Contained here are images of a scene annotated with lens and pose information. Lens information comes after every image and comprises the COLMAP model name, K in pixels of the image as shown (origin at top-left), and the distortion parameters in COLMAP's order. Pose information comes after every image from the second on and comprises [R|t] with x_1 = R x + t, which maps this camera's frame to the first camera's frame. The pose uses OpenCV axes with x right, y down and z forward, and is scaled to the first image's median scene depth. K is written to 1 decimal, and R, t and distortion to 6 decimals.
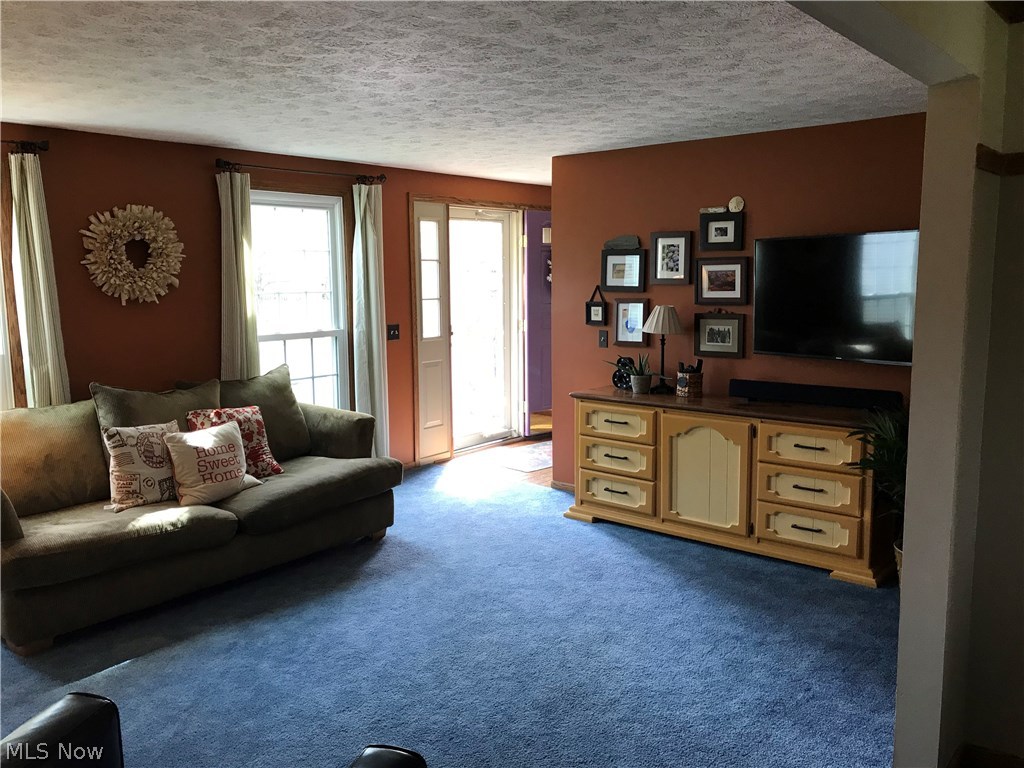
lens RADIAL K [[846.8, 0, 479.9], [0, 846.8, 370.1], [0, 0, 1]] dist [0.062382, -0.076550]
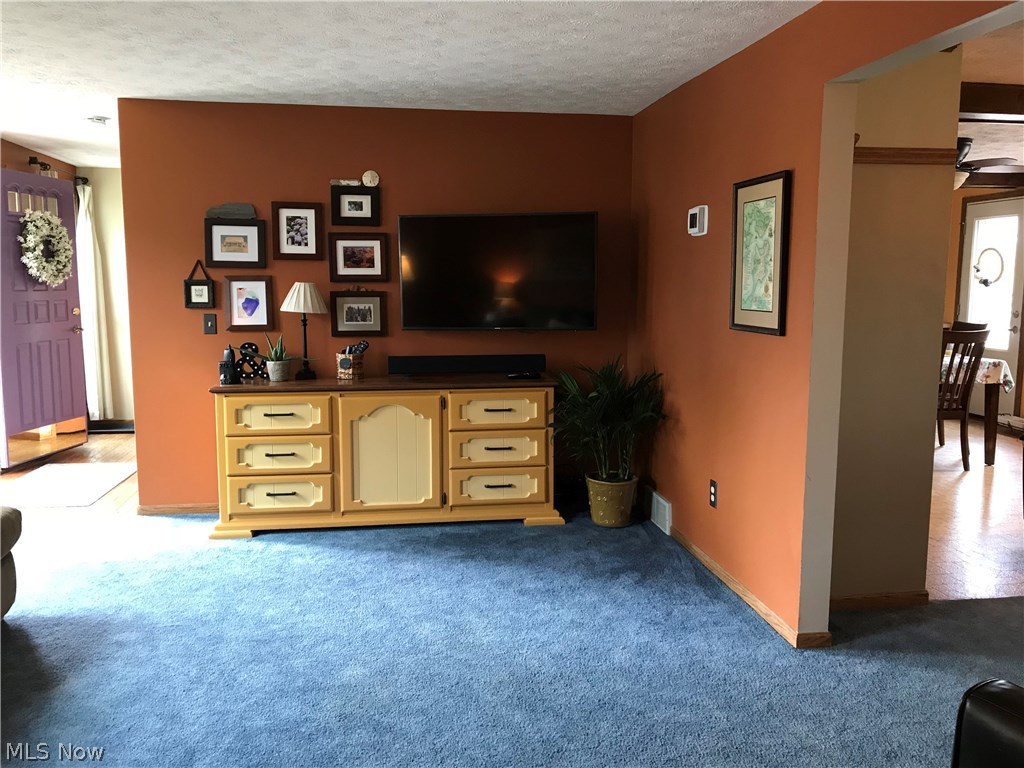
lens RADIAL K [[846.8, 0, 509.2], [0, 846.8, 377.1], [0, 0, 1]] dist [0.062382, -0.076550]
pose [[0.641552, -0.073276, 0.763572, -0.356024], [0.078081, 0.996495, 0.030025, 0.015216], [-0.763095, 0.040358, 0.645025, 0.256408]]
